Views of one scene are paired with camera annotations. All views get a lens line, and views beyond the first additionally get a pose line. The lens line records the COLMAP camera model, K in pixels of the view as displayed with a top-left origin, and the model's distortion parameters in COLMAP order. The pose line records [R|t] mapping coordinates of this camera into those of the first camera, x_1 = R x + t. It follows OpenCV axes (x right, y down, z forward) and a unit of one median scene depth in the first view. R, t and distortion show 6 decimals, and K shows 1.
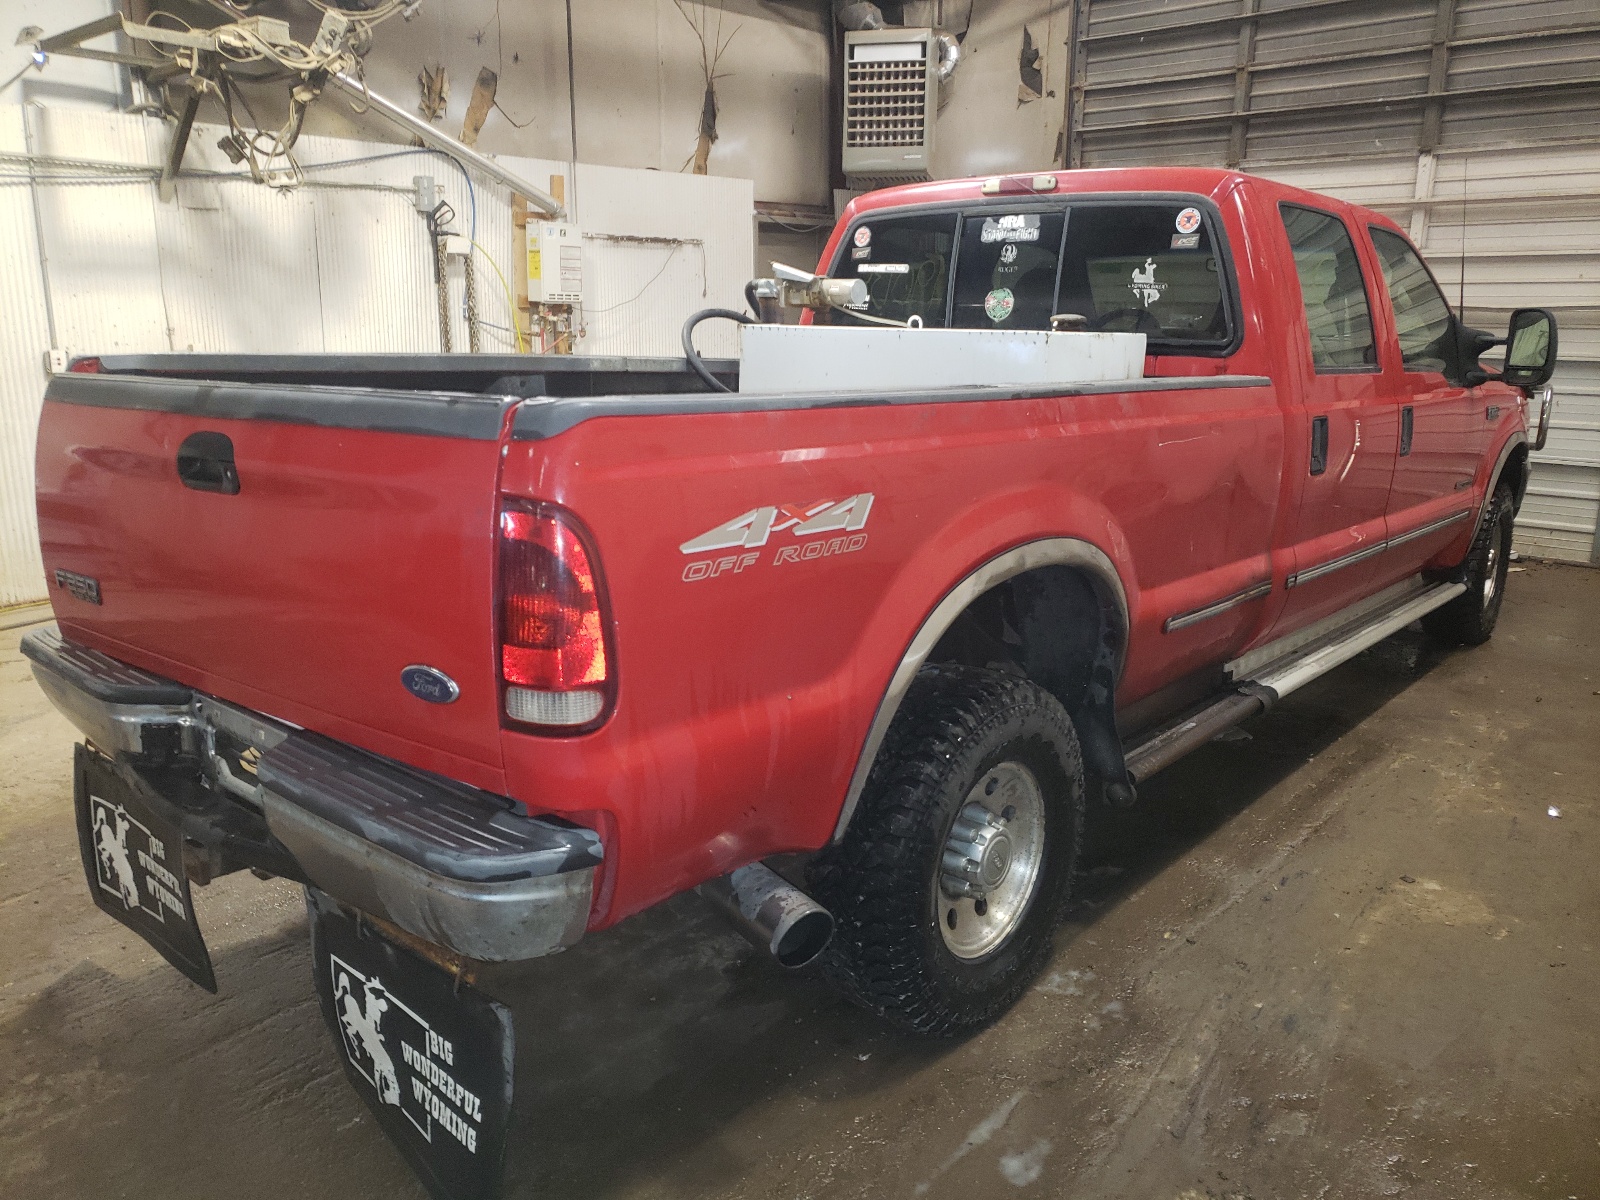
lens RADIAL K [[1308.5, 0, 801.6], [0, 1308.5, 599.7], [0, 0, 1]] dist [0.005863, 0.021364]
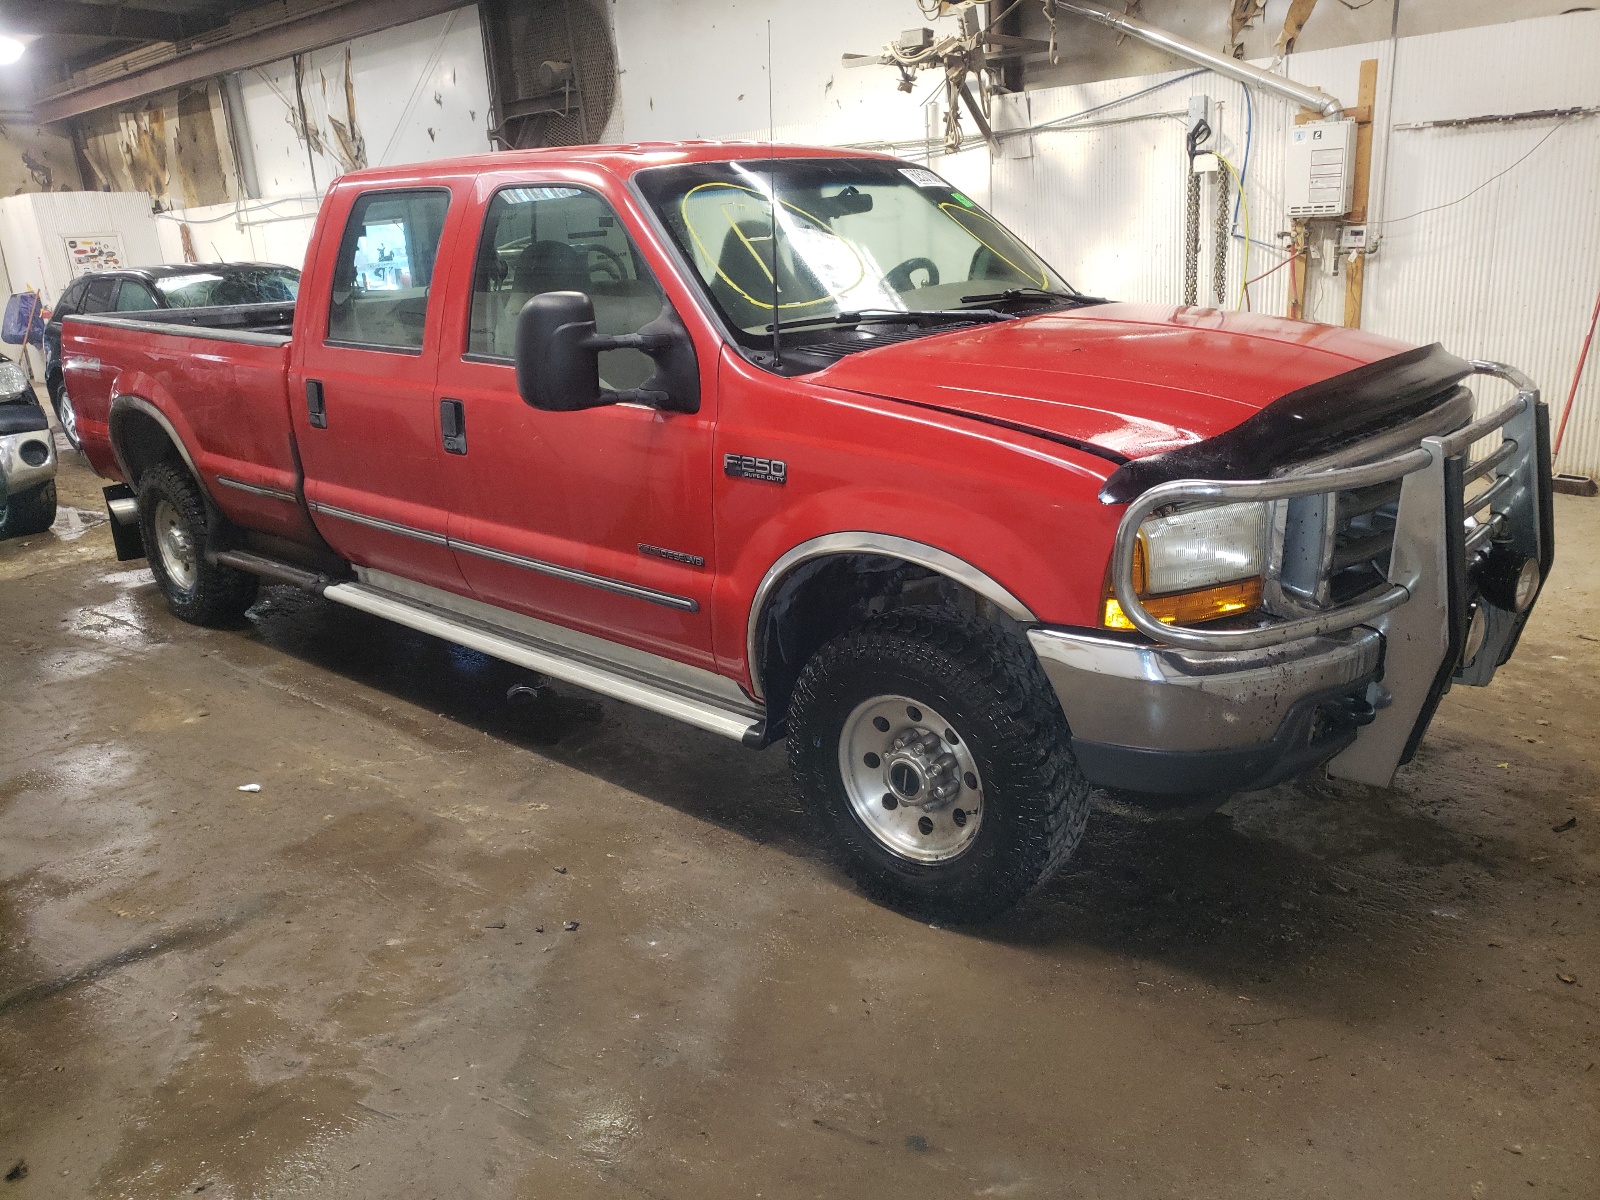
lens RADIAL K [[1308.5, 0, 801.6], [0, 1308.5, 599.7], [0, 0, 1]] dist [0.005863, 0.021364]
pose [[-0.073290, 0.276768, -0.958138, 0.855765], [-0.165536, 0.944019, 0.285352, -0.199838], [0.983477, 0.179520, -0.023372, 0.817814]]
